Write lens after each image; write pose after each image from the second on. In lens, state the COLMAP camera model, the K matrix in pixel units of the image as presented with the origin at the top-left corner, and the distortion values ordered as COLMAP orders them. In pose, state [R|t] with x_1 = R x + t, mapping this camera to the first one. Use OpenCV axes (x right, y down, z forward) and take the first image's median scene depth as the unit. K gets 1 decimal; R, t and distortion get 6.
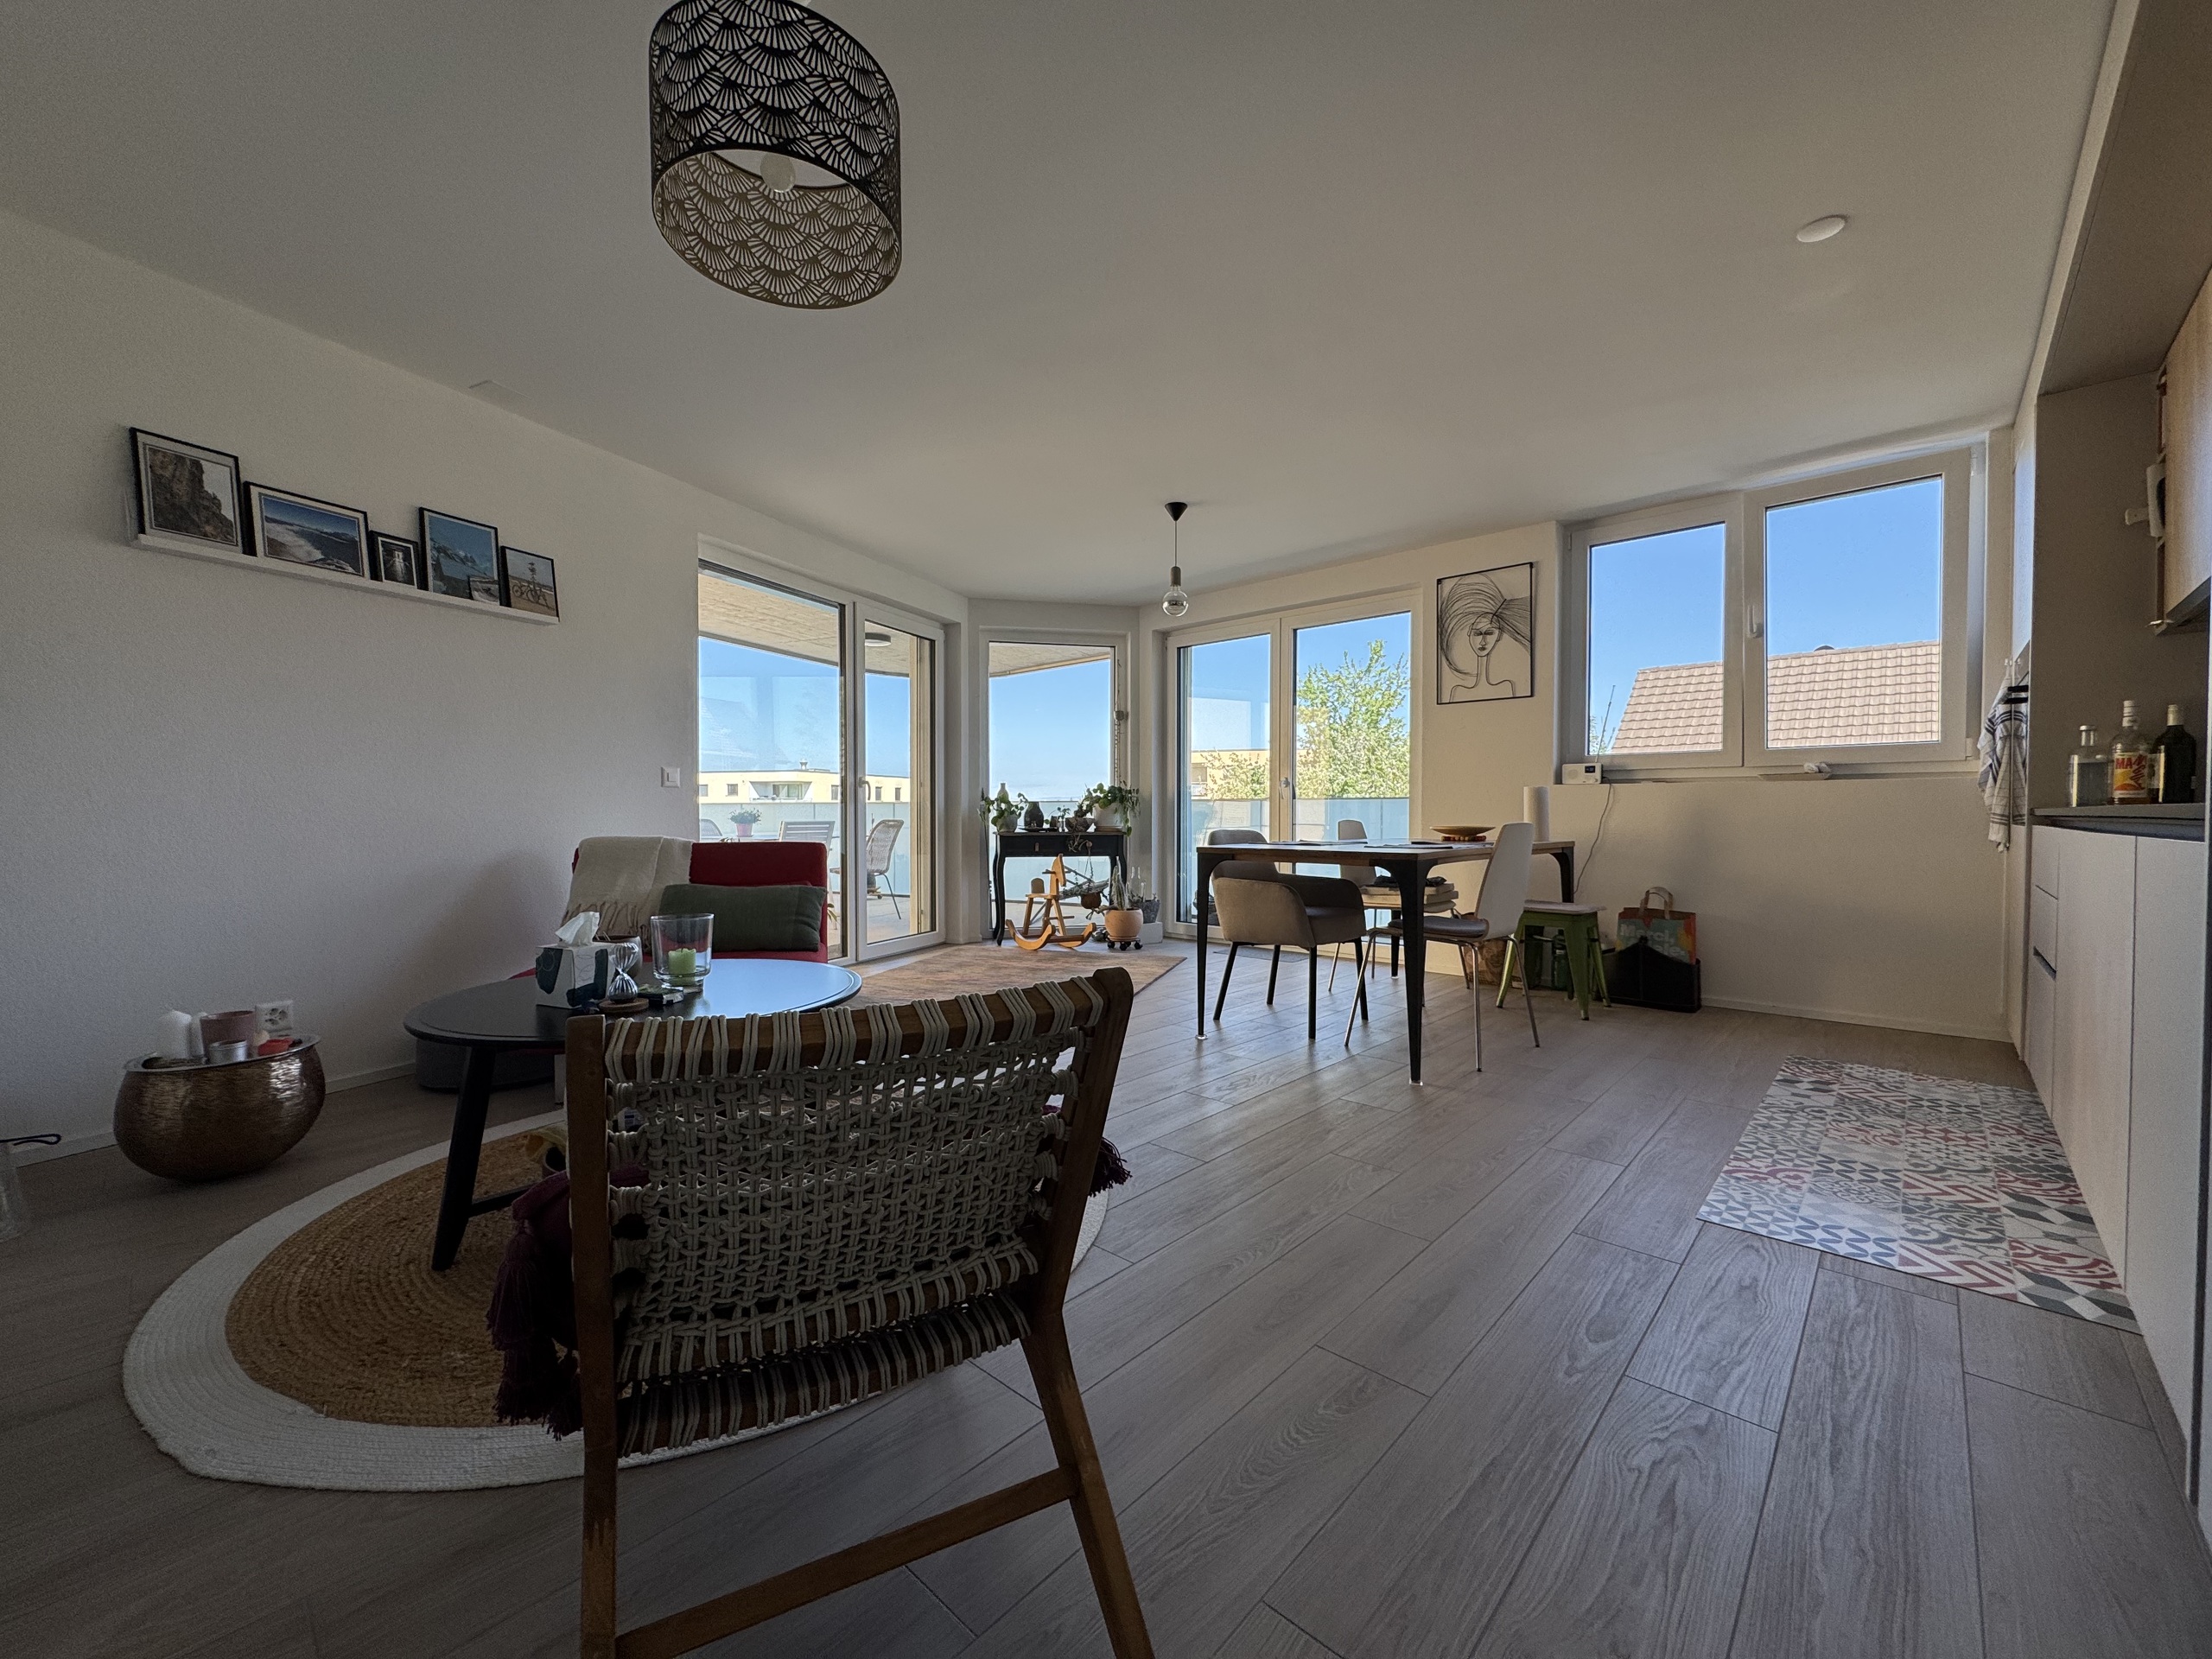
lens RADIAL K [[877.1, 0, 1106.6], [0, 877.1, 836.2], [0, 0, 1]] dist [-0.010986, 0.001238]
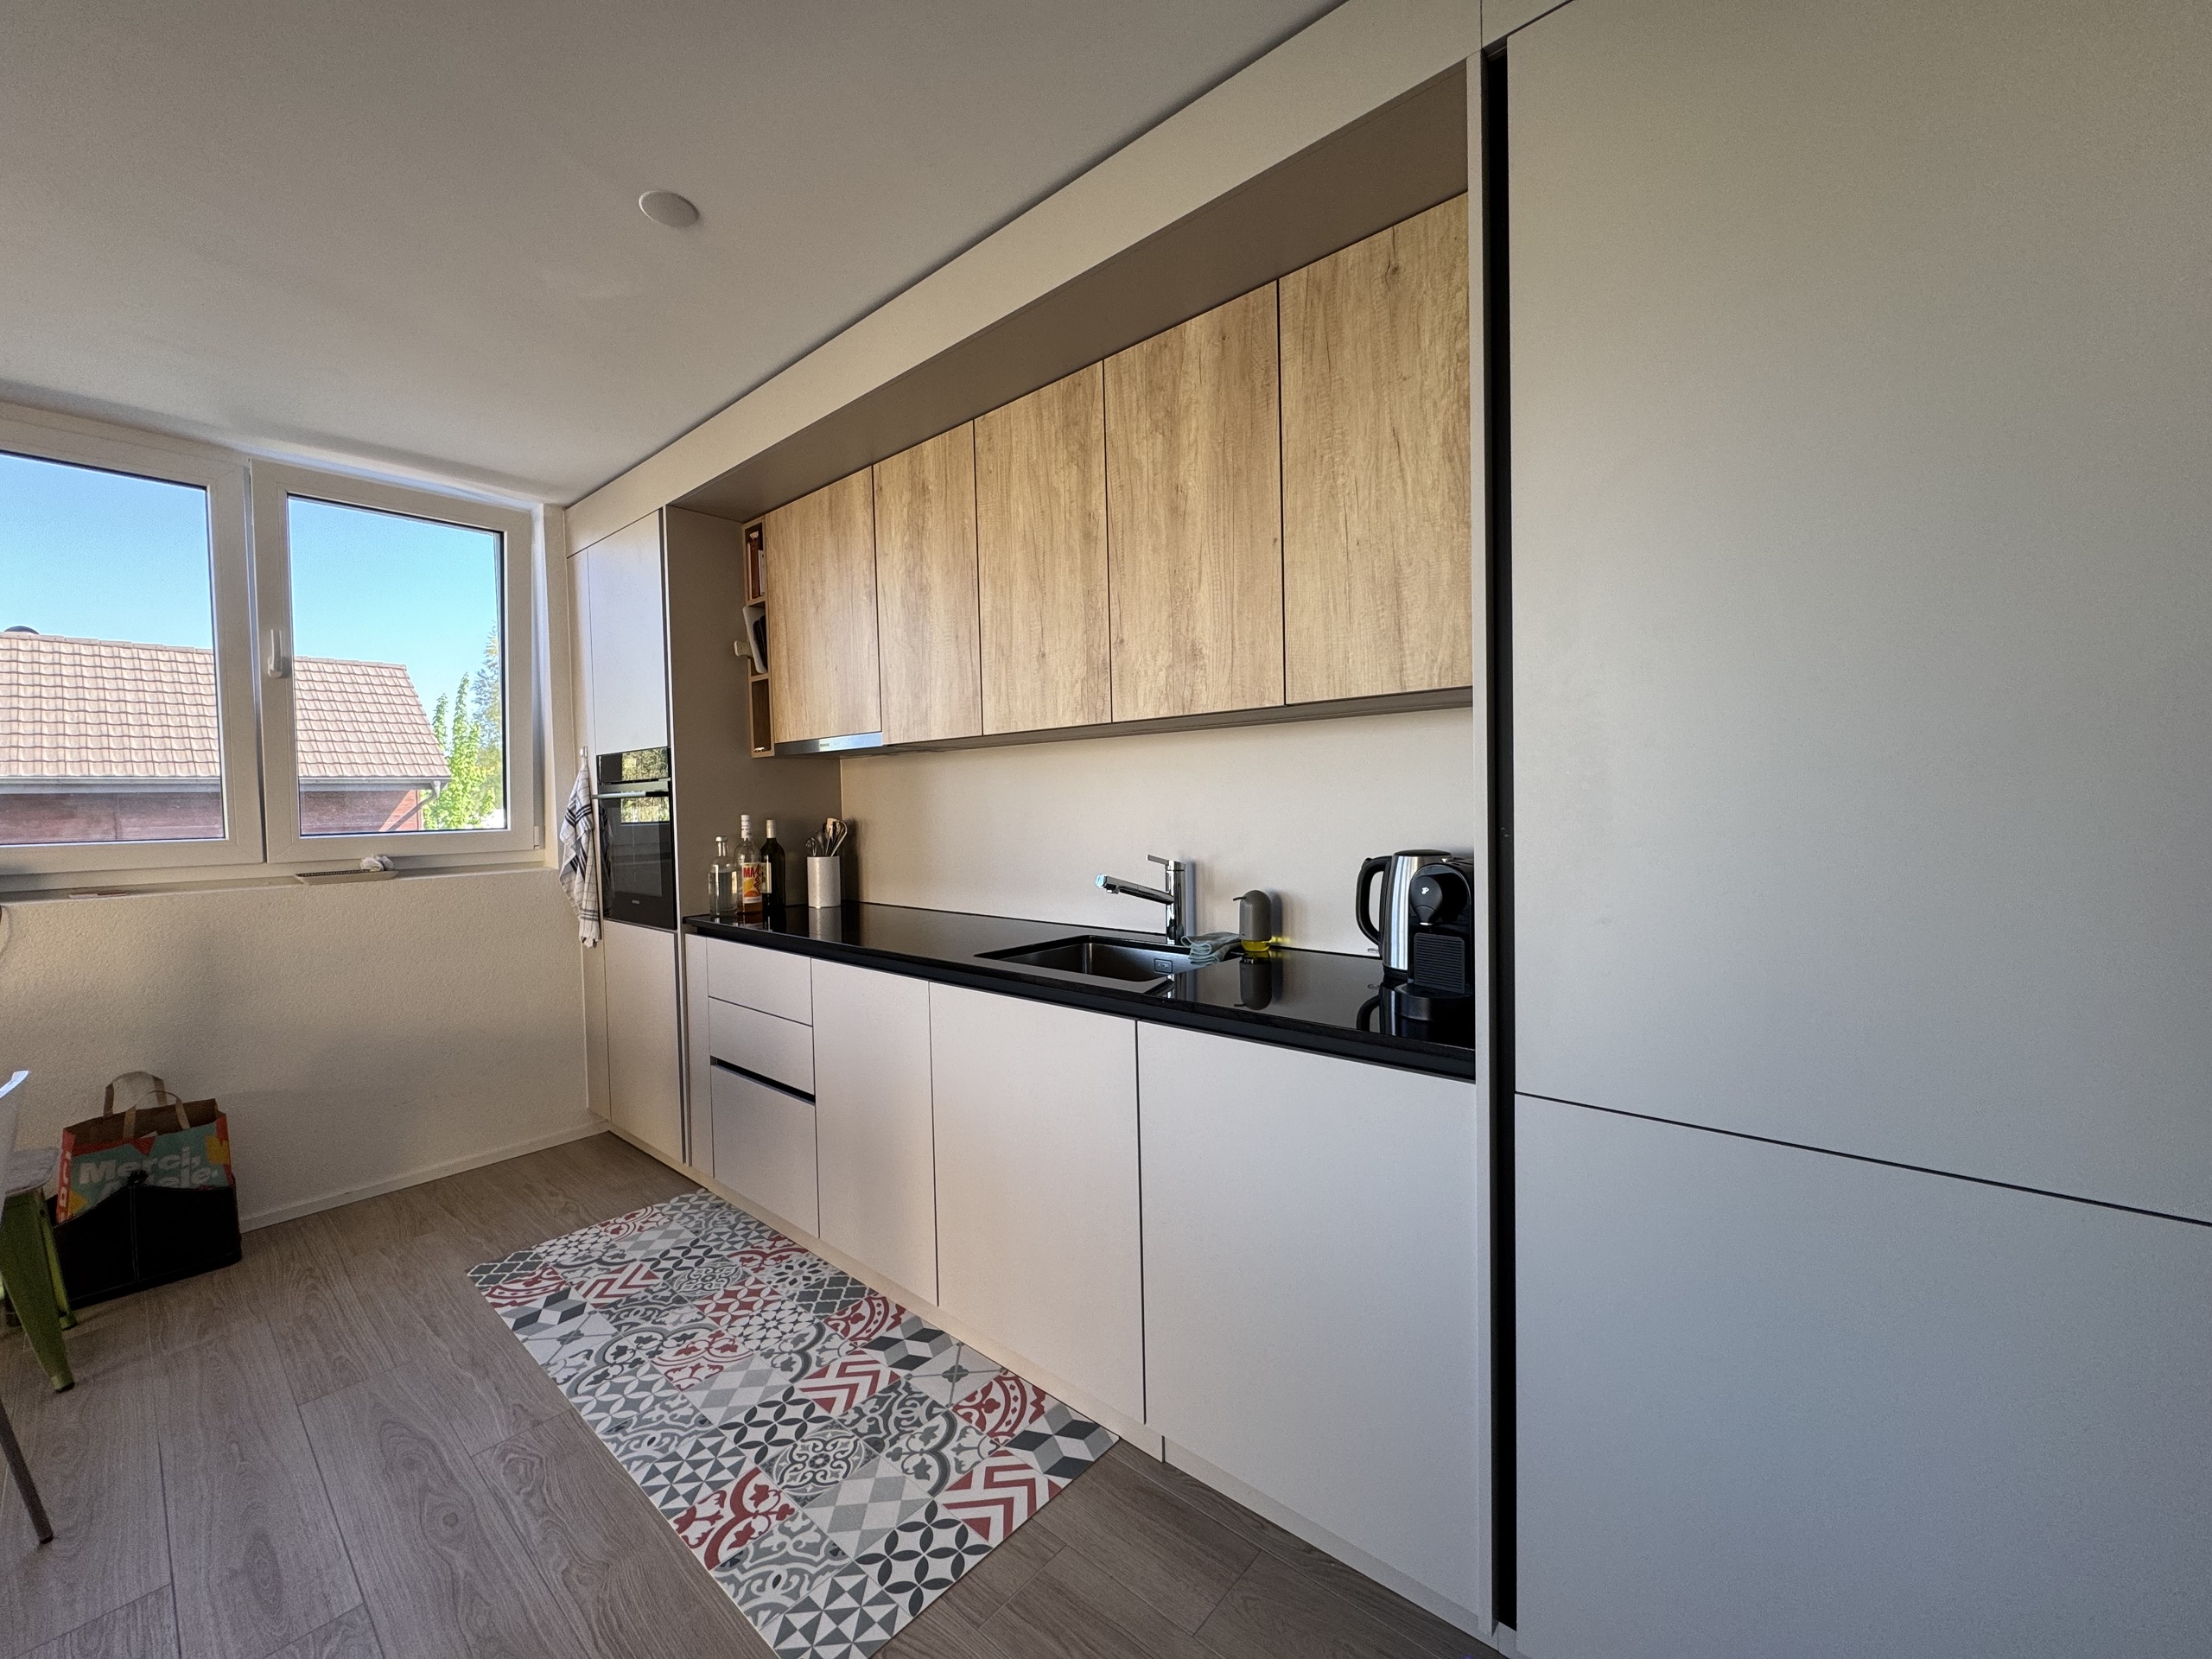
lens RADIAL K [[877.1, 0, 1106.7], [0, 877.1, 830.5], [0, 0, 1]] dist [-0.010986, 0.001238]
pose [[-0.040548, -0.035167, 0.998559, 0.044289], [0.046095, 0.998251, 0.037028, -0.159351], [-0.998114, 0.047530, -0.038856, 0.591013]]
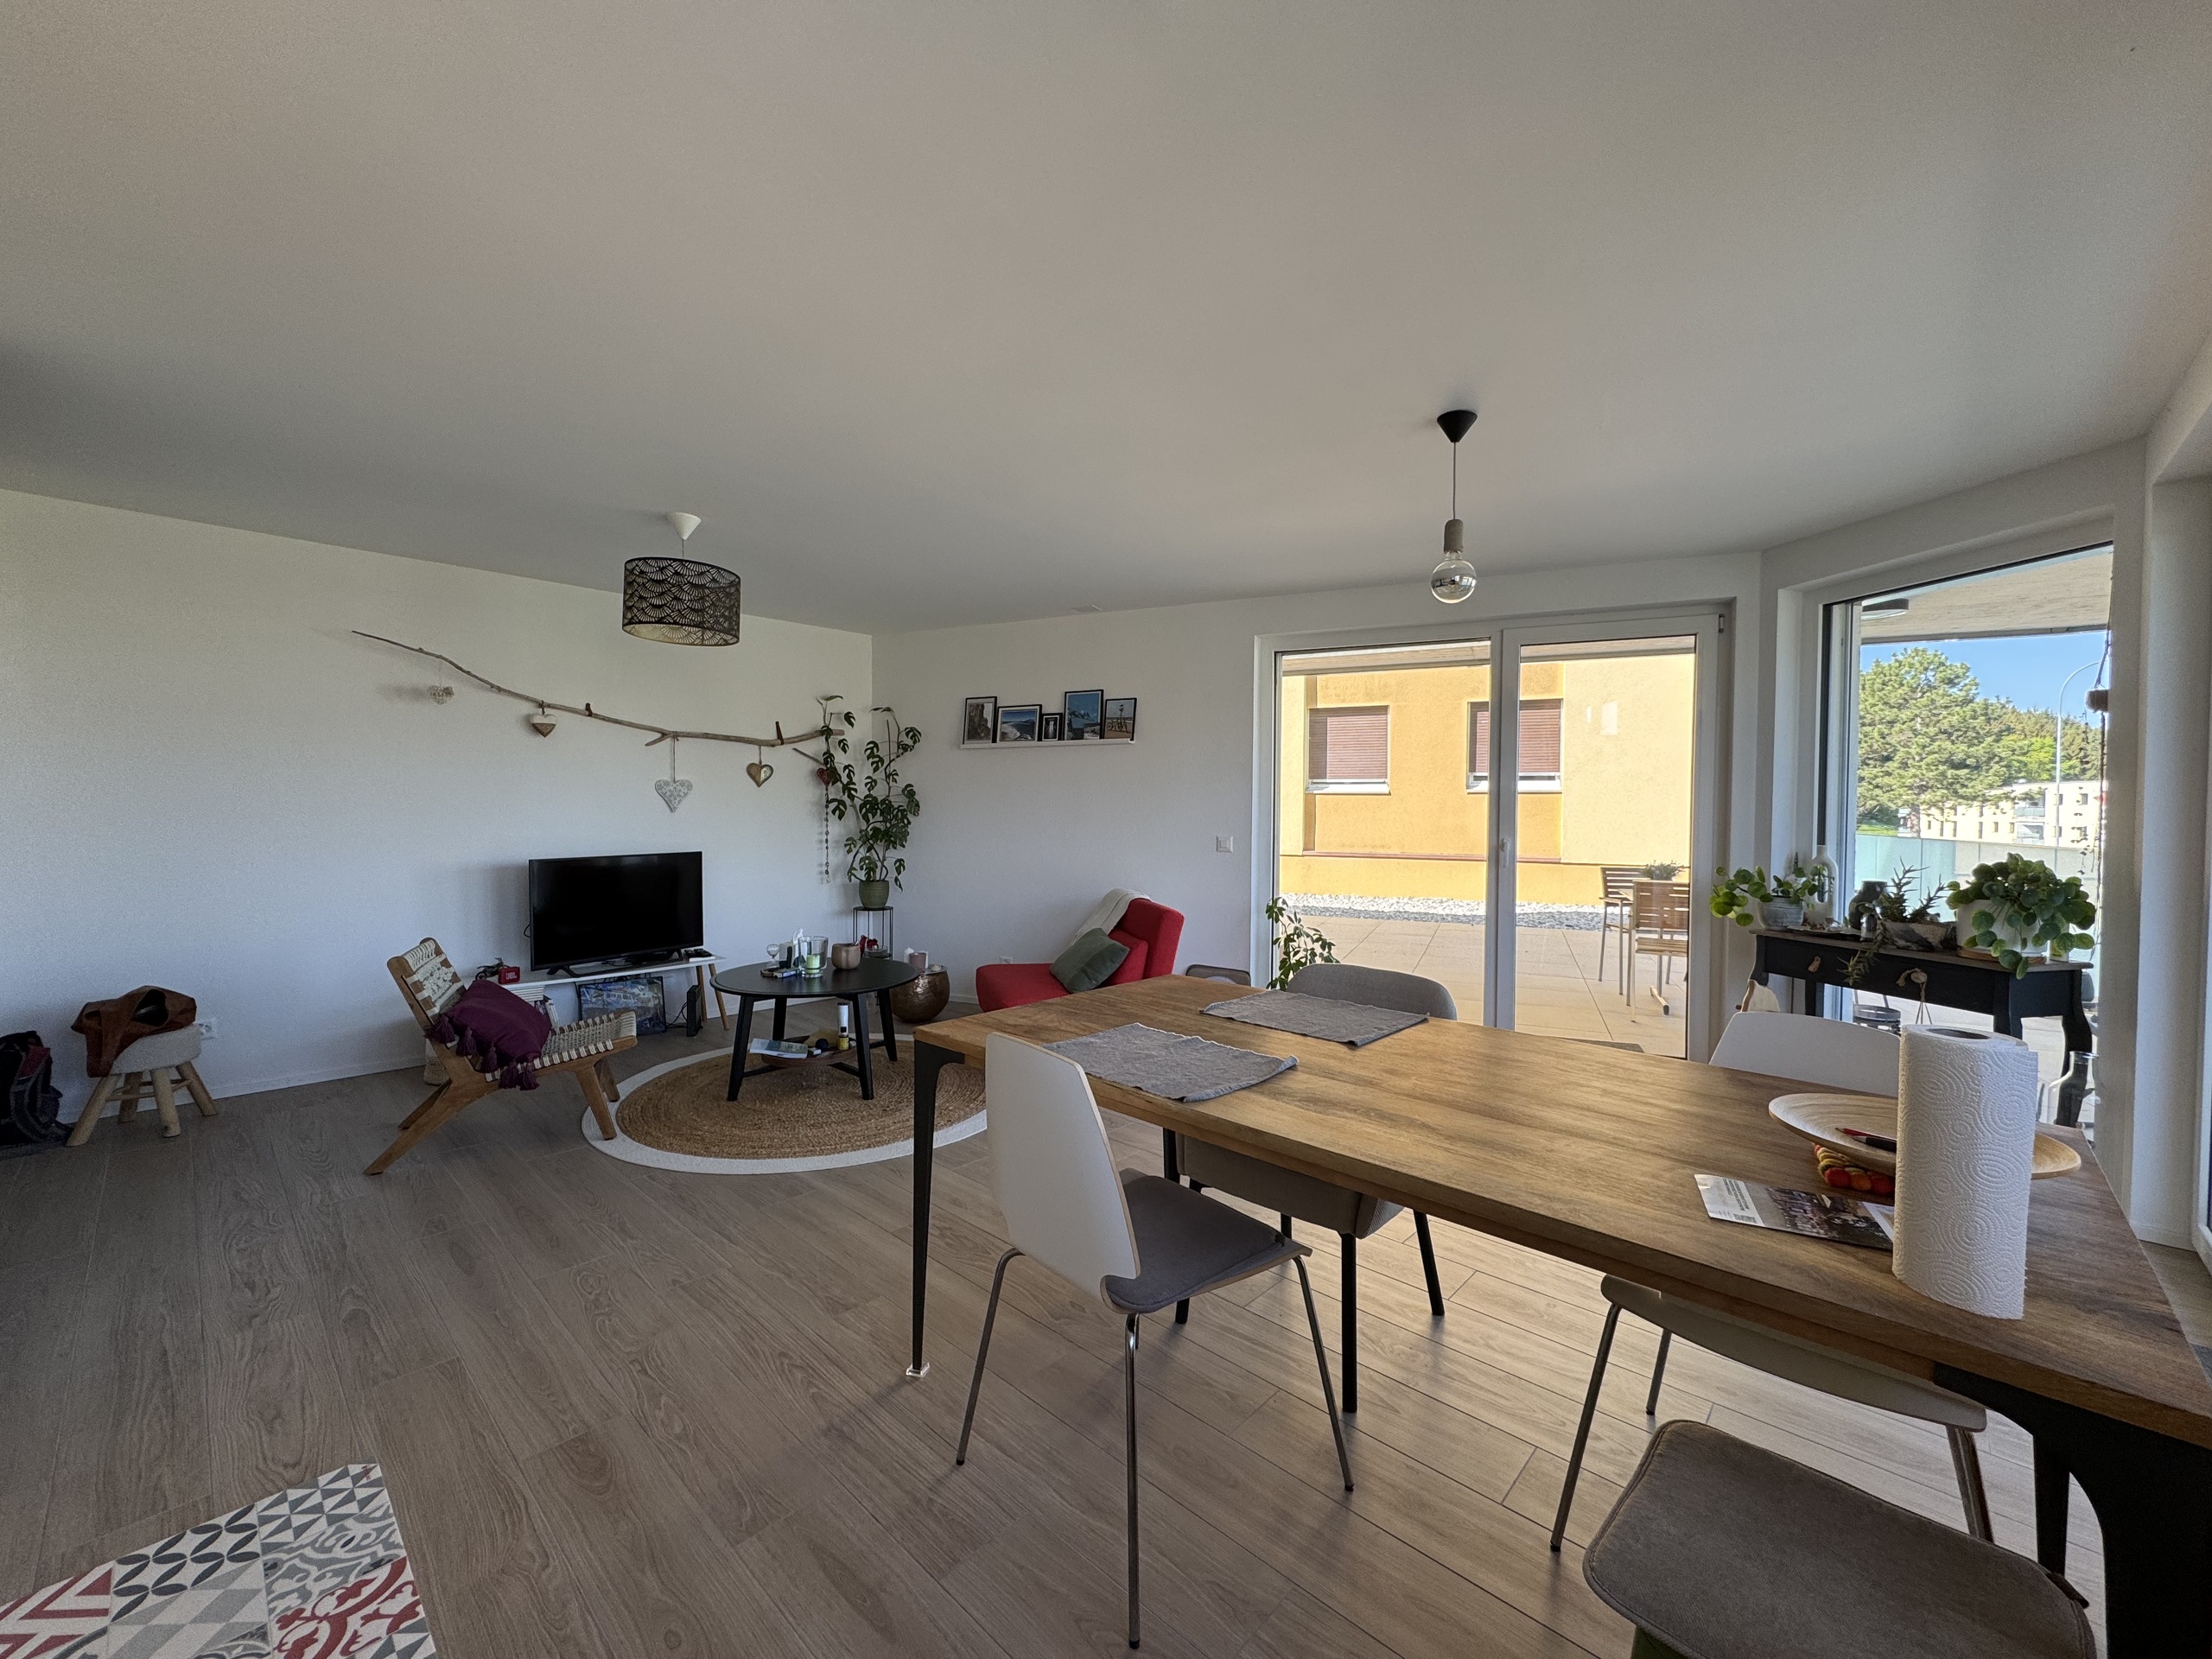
lens RADIAL K [[877.1, 0, 1104.8], [0, 877.1, 826.7], [0, 0, 1]] dist [-0.010986, 0.001238]
pose [[0.001819, 0.018051, -0.999835, 1.152899], [-0.032095, 0.999323, 0.017983, -0.169306], [0.999483, 0.032057, 0.002397, 1.285027]]
